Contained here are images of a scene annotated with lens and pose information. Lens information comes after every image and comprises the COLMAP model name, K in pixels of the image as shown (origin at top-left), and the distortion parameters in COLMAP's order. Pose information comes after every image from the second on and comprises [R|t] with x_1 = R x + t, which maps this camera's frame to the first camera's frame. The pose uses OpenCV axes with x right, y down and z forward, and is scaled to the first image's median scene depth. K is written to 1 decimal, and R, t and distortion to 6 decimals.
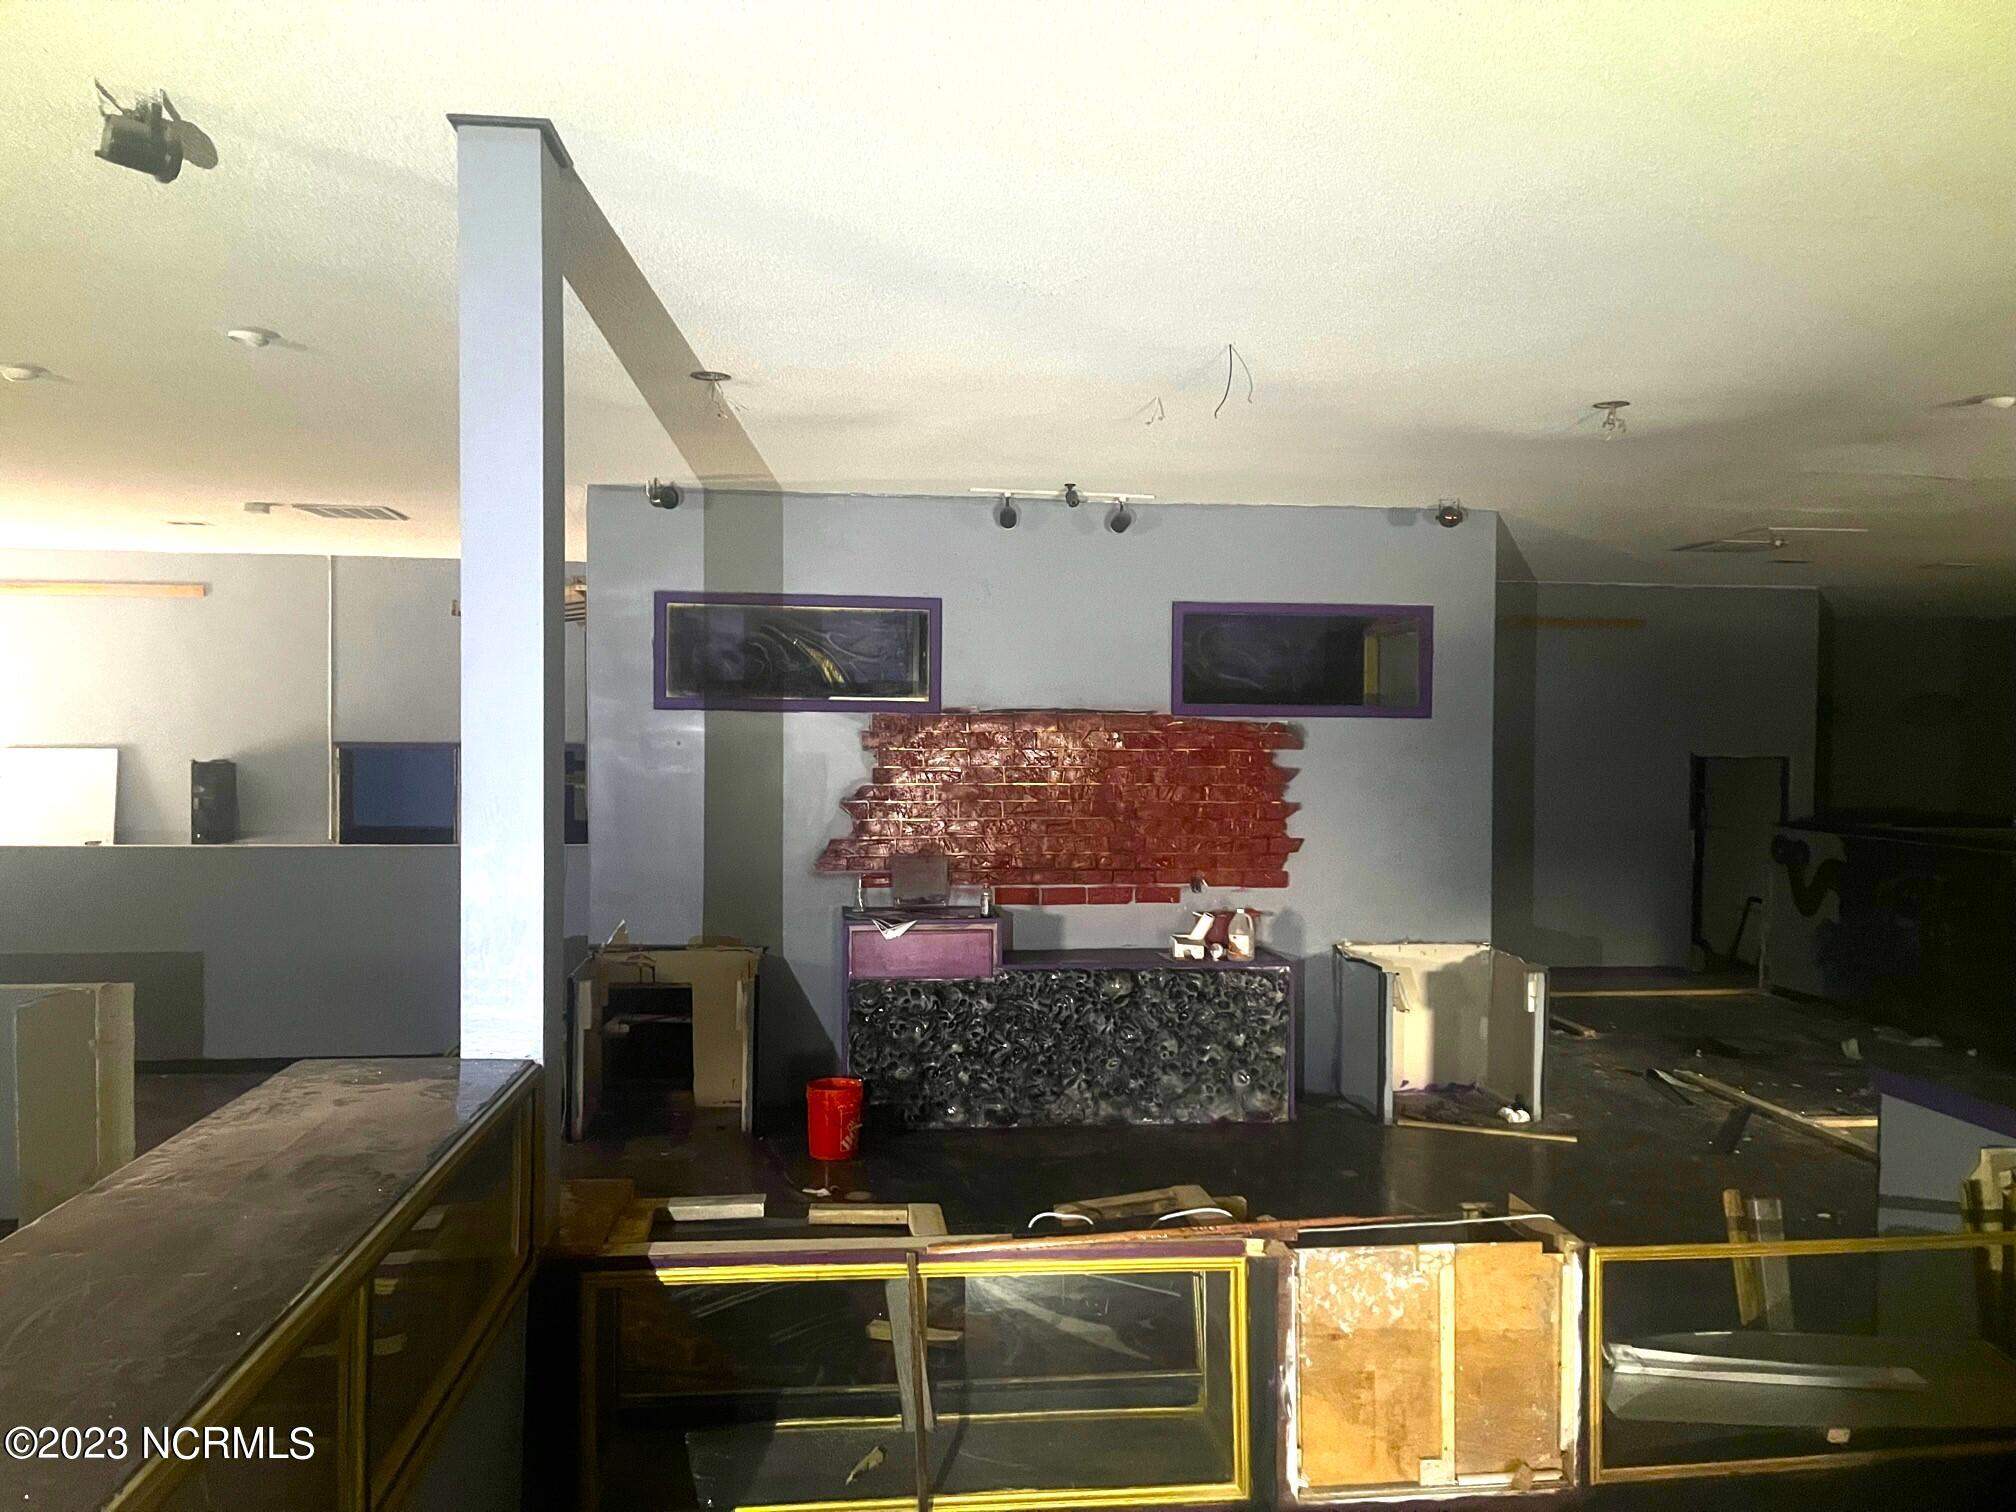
lens RADIAL K [[1512.4, 0, 1002.0], [0, 1512.4, 752.2], [0, 0, 1]] dist [0.056887, -0.069630]
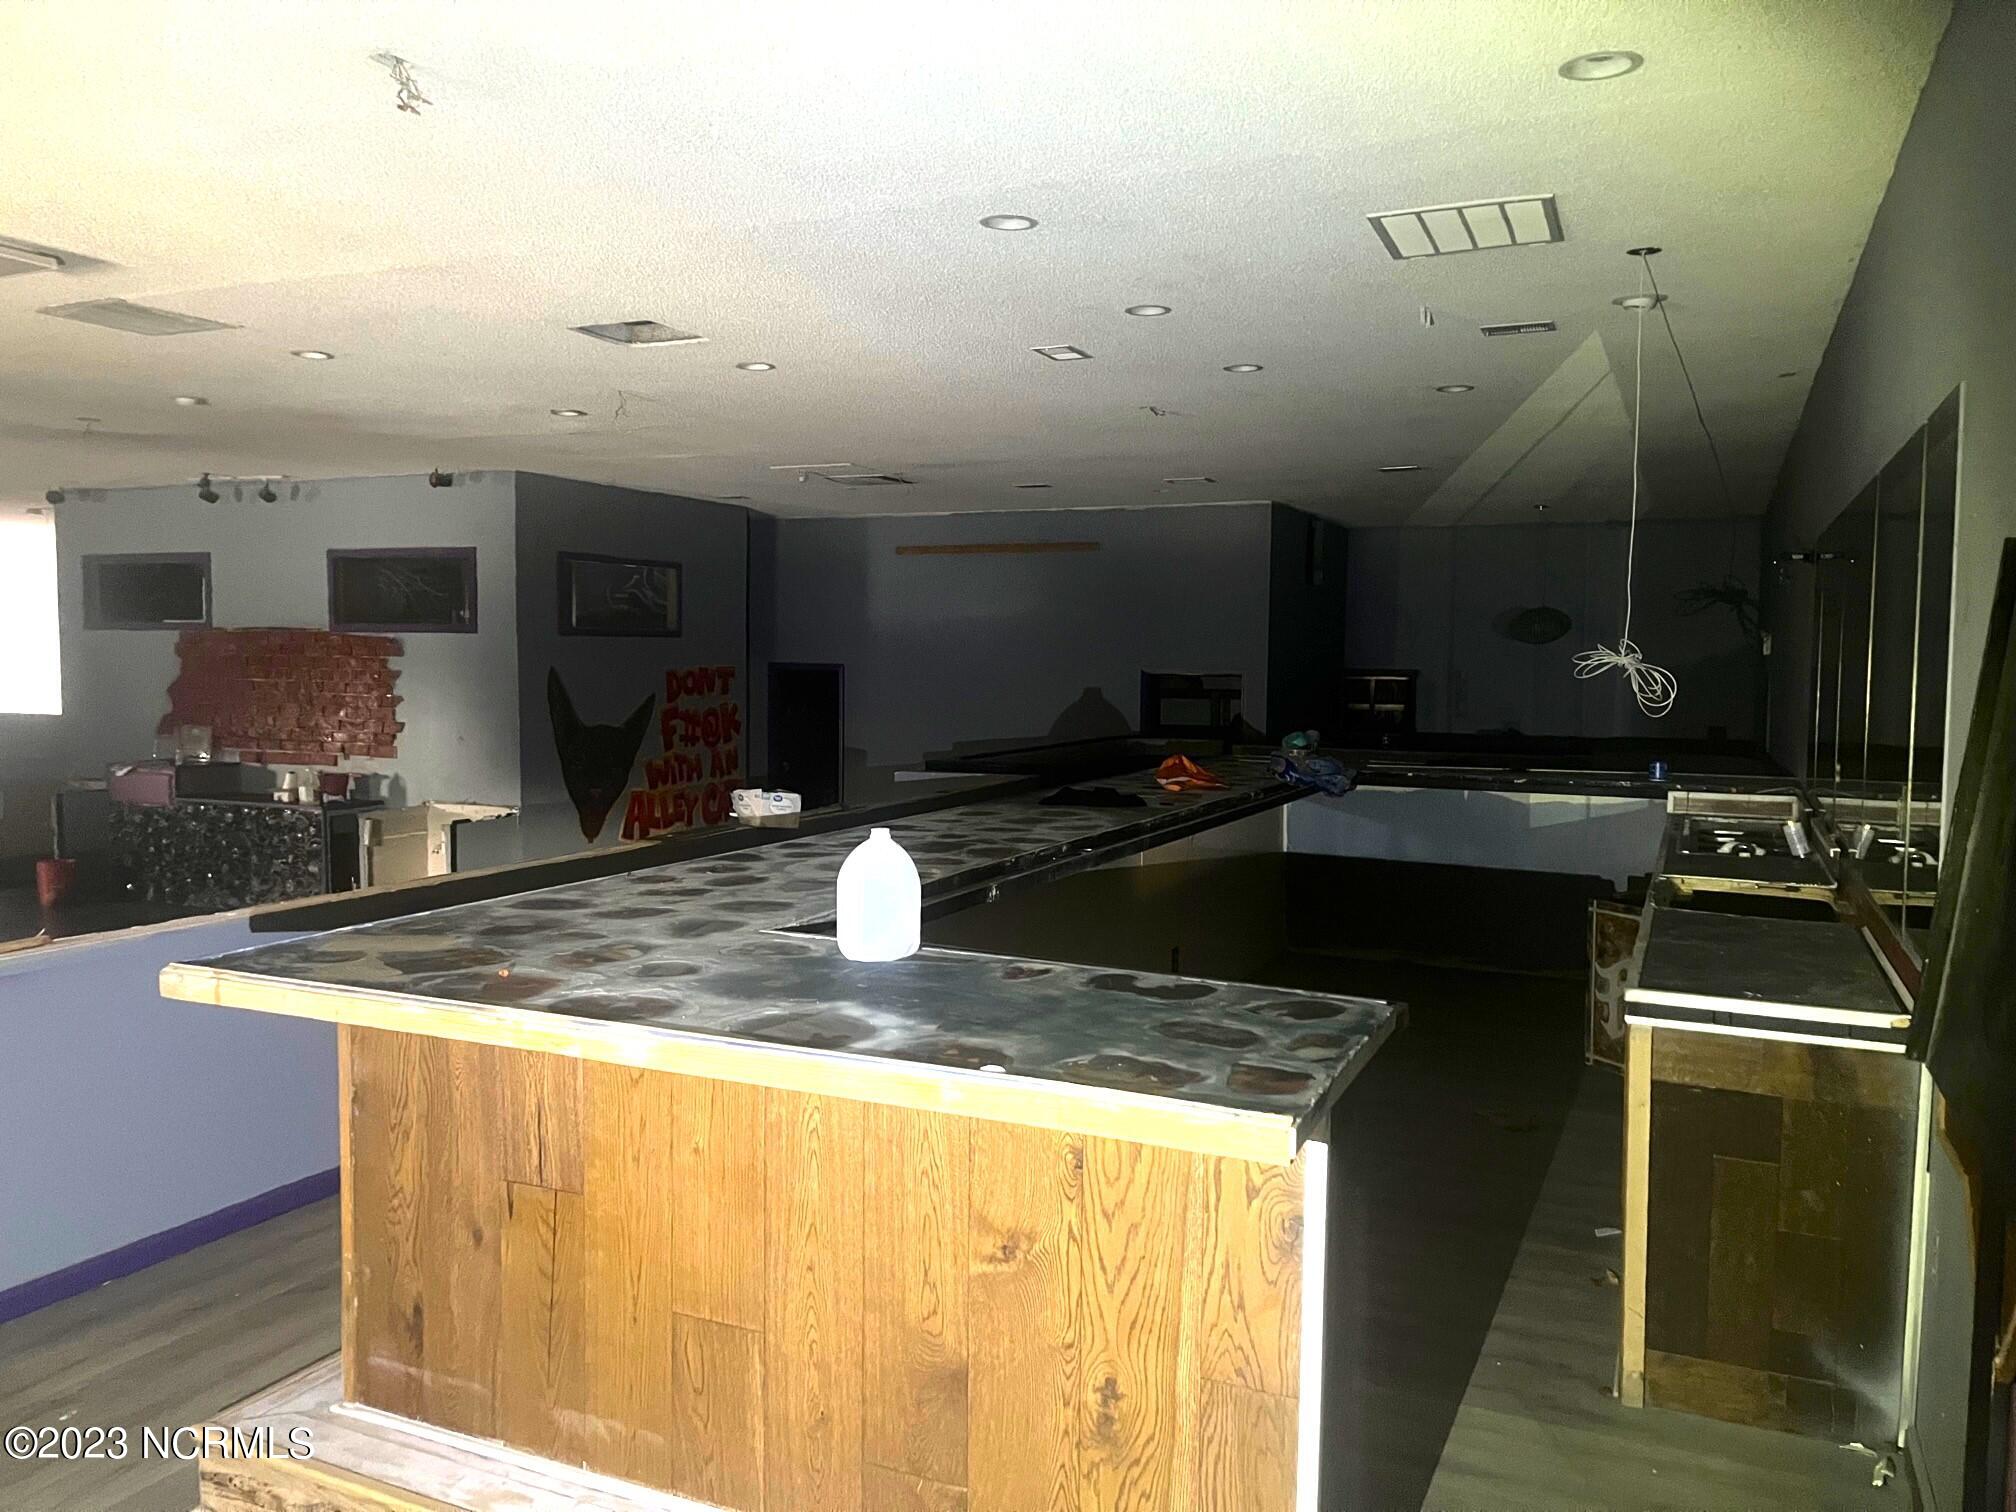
lens RADIAL K [[1512.4, 0, 1002.0], [0, 1512.4, 752.2], [0, 0, 1]] dist [0.056887, -0.069630]
pose [[0.856627, 0.033227, -0.514865, 1.387152], [-0.011604, 0.998912, 0.045159, 0.016250], [0.515805, -0.032711, 0.856081, 0.115853]]
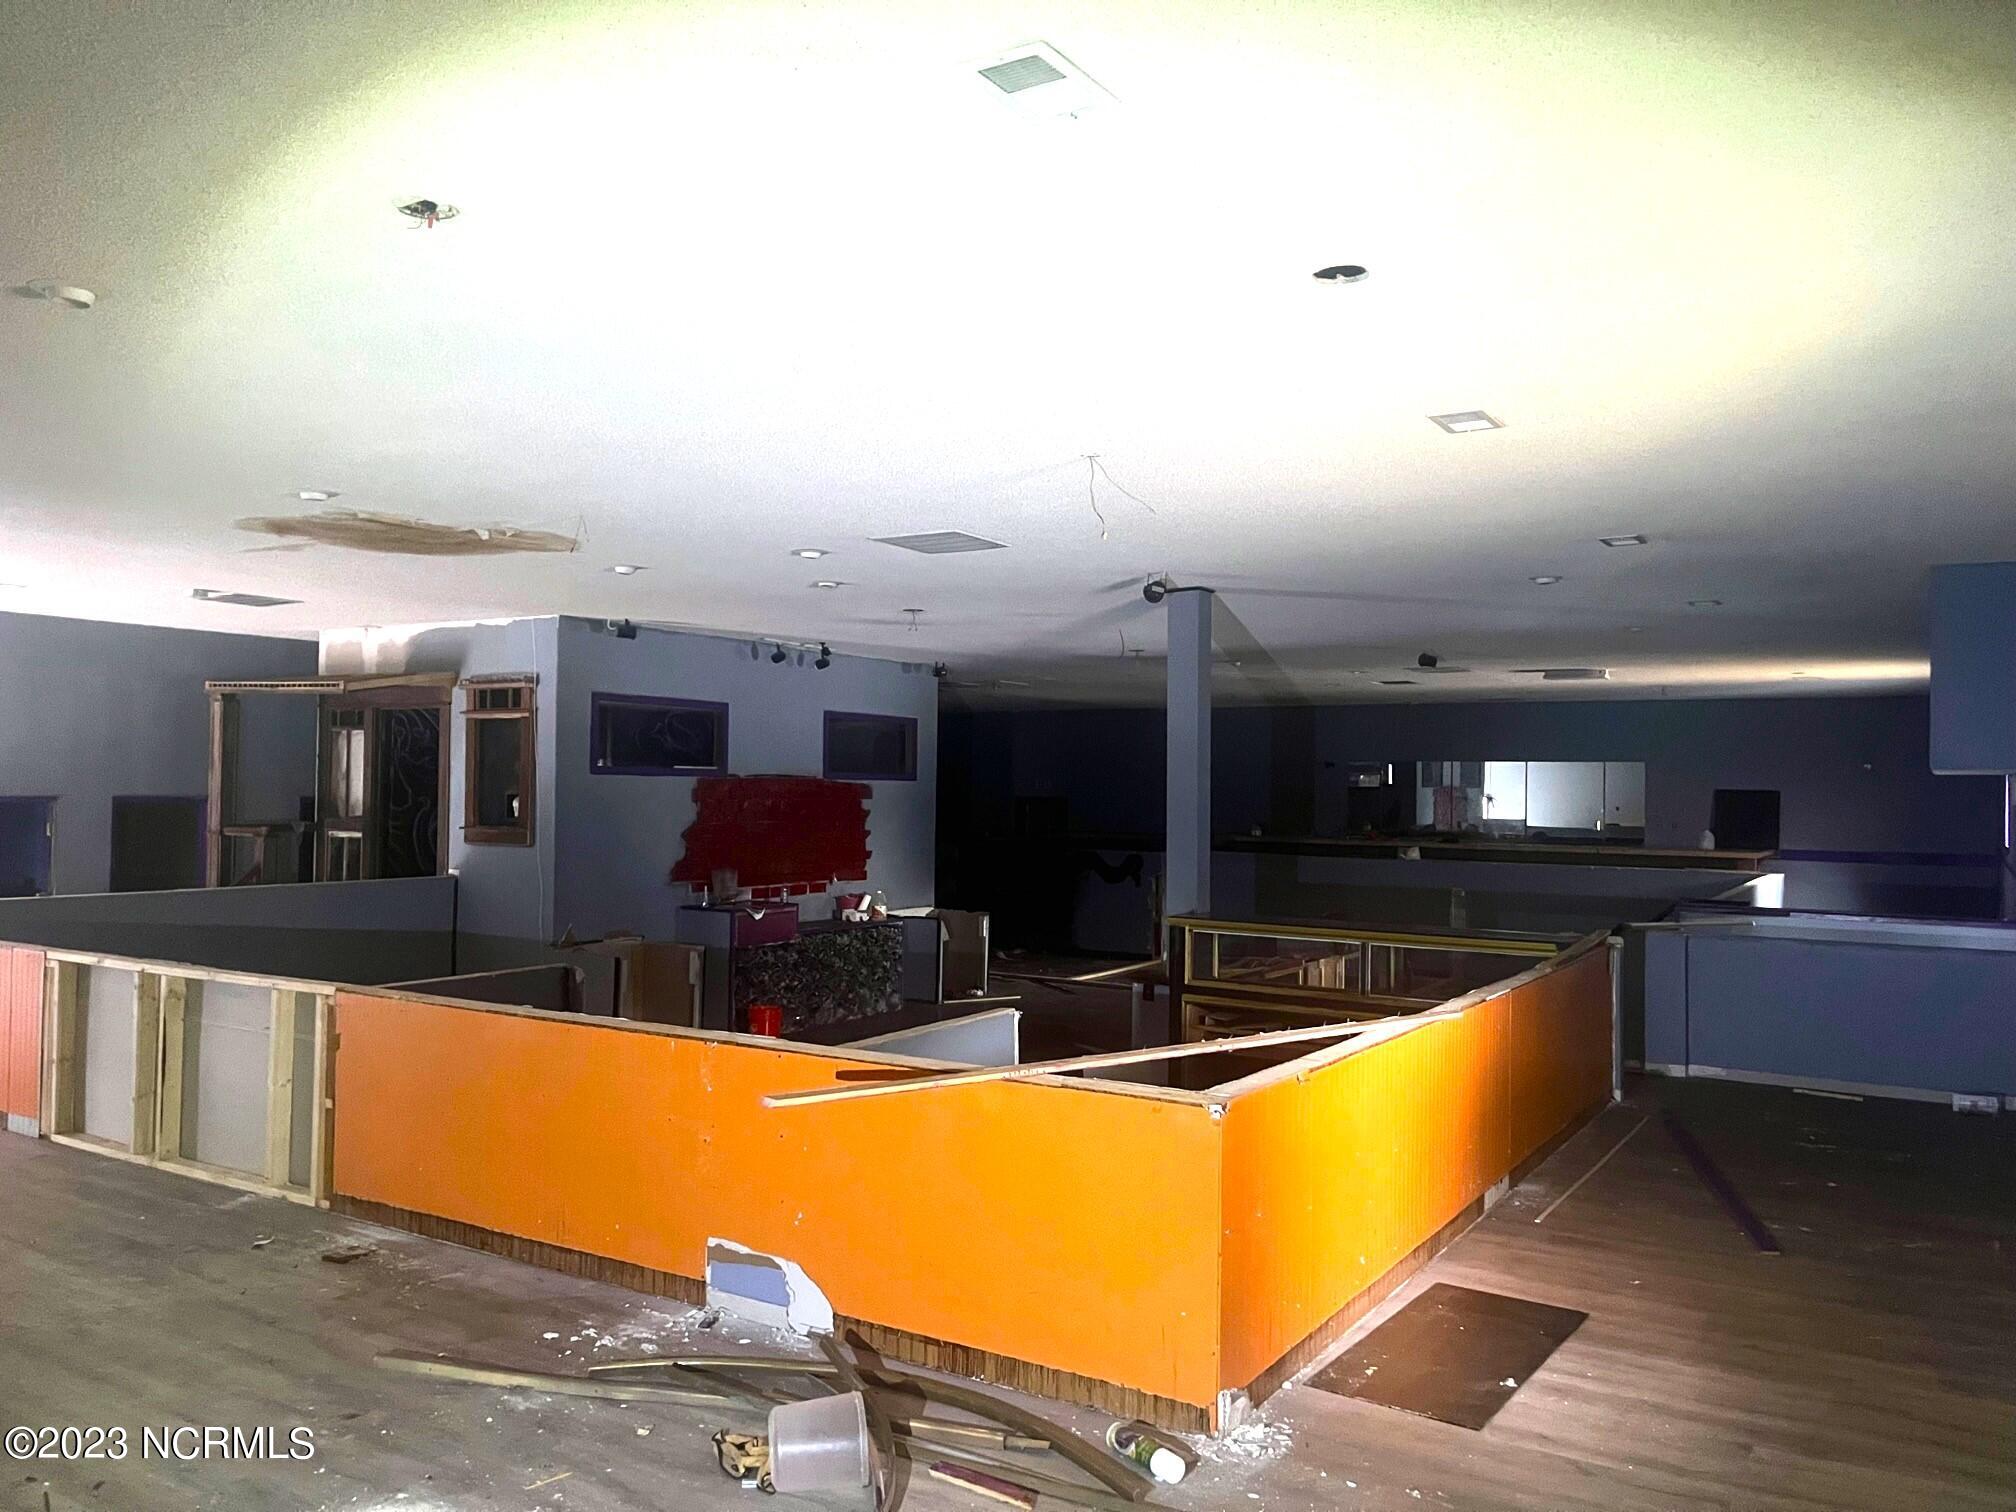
lens RADIAL K [[1512.4, 0, 1002.0], [0, 1512.4, 752.2], [0, 0, 1]] dist [0.056887, -0.069630]
pose [[0.619992, 0.017340, 0.784417, -1.082786], [0.004725, 0.999655, -0.025833, -0.009901], [-0.784594, 0.019722, 0.619696, -0.184273]]
